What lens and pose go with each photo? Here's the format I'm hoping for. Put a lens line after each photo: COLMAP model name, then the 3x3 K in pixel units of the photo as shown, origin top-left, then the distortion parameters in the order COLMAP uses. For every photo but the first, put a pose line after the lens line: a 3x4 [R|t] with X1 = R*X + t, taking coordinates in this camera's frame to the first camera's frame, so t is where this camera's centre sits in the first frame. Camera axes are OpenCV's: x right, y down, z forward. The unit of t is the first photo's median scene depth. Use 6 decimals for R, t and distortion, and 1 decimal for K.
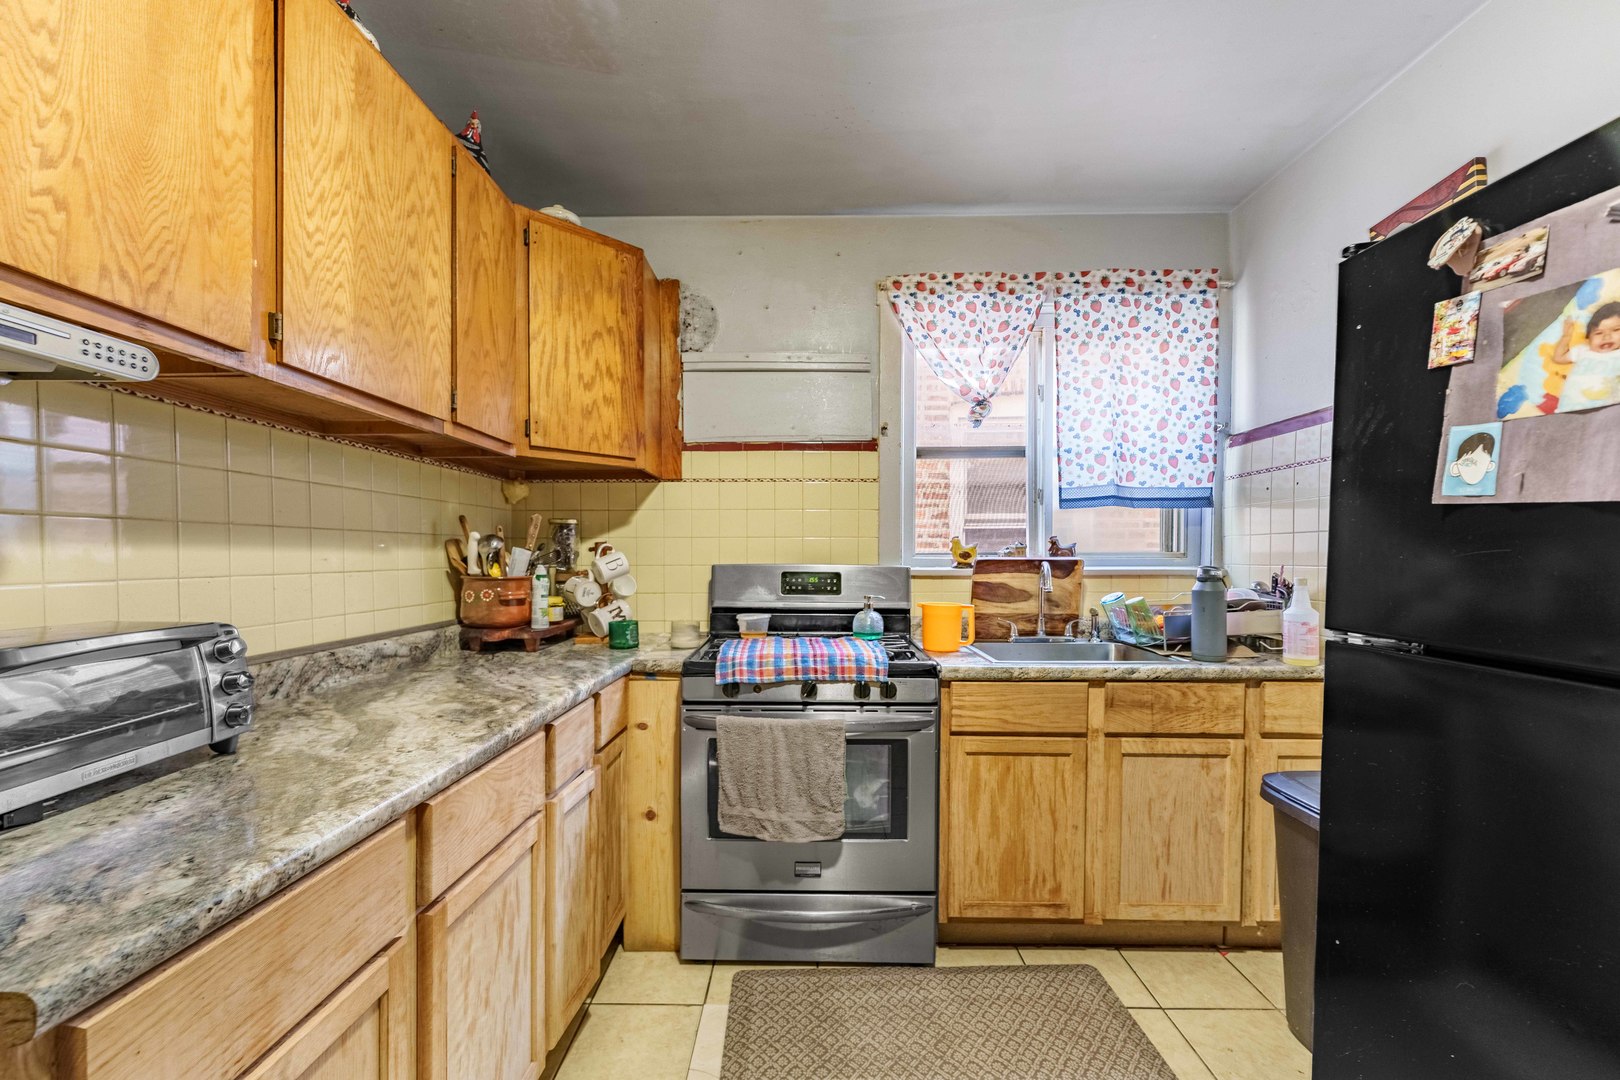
lens RADIAL K [[651.0, 0, 807.8], [0, 651.0, 570.0], [0, 0, 1]] dist [0.002109, -0.001485]
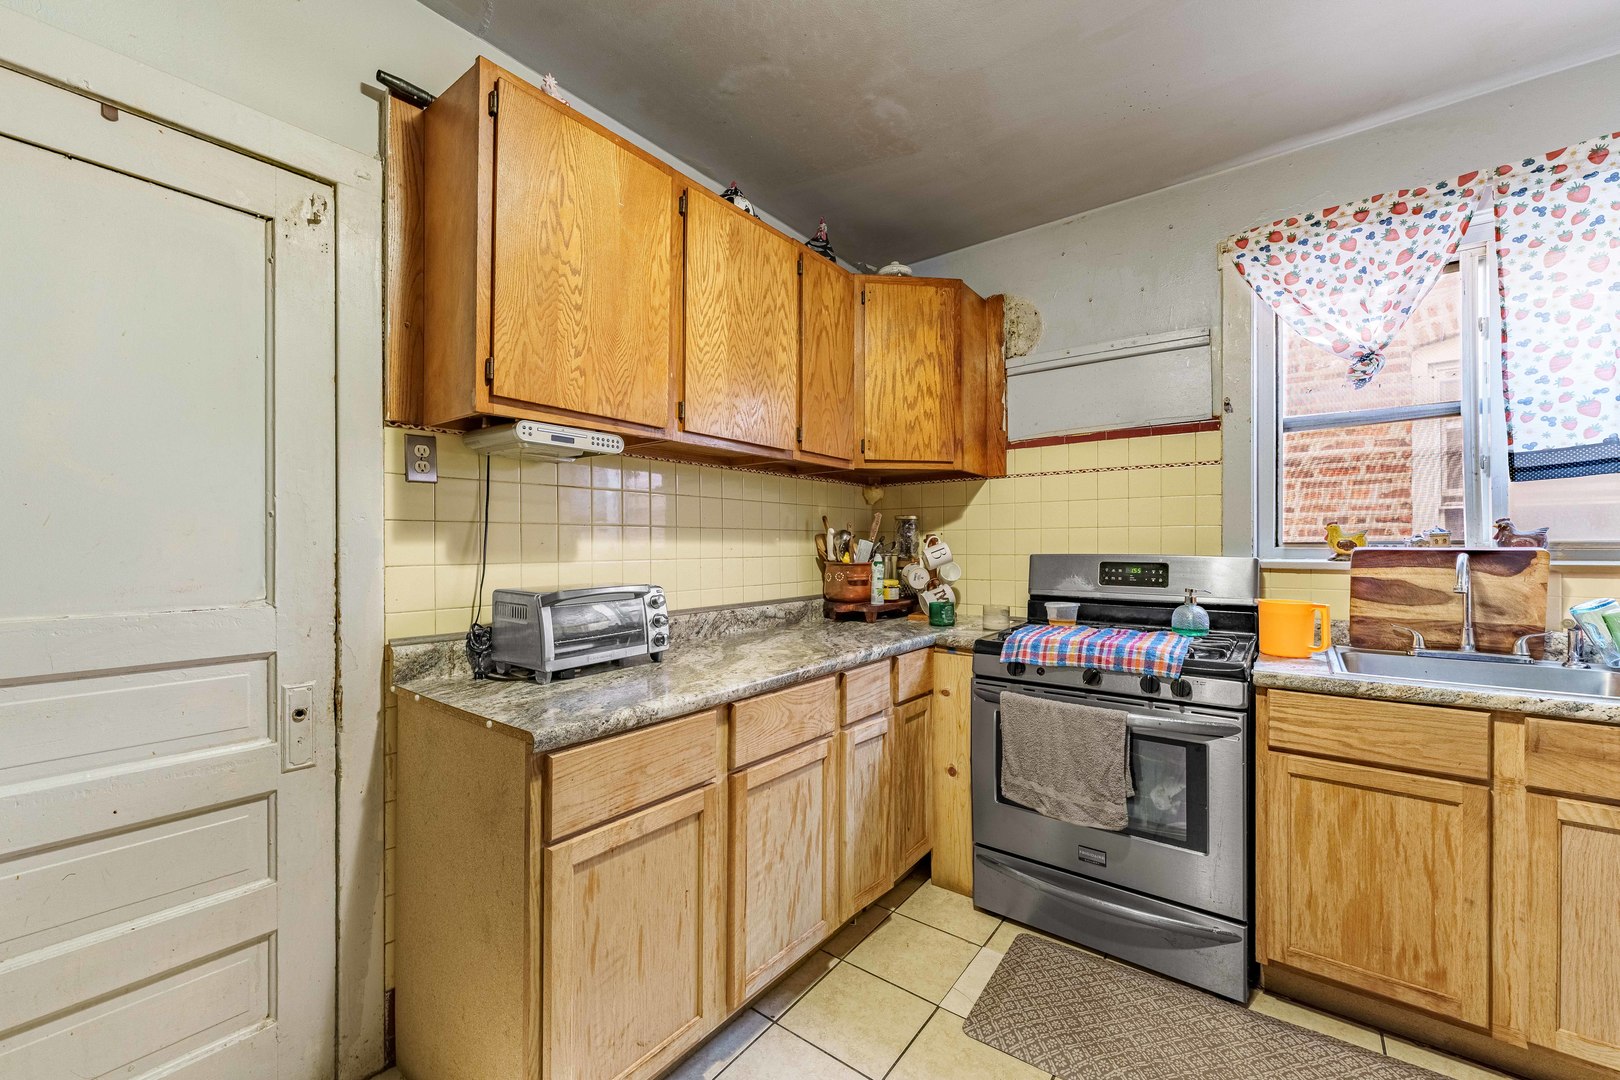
lens RADIAL K [[640.5, 0, 812.2], [0, 640.5, 551.1], [0, 0, 1]] dist [0.001012, -0.000500]
pose [[0.804101, 0.003488, -0.594483, 0.235572], [-0.011514, 0.999887, -0.009708, 0.000984], [0.594382, 0.014651, 0.804050, -0.064747]]
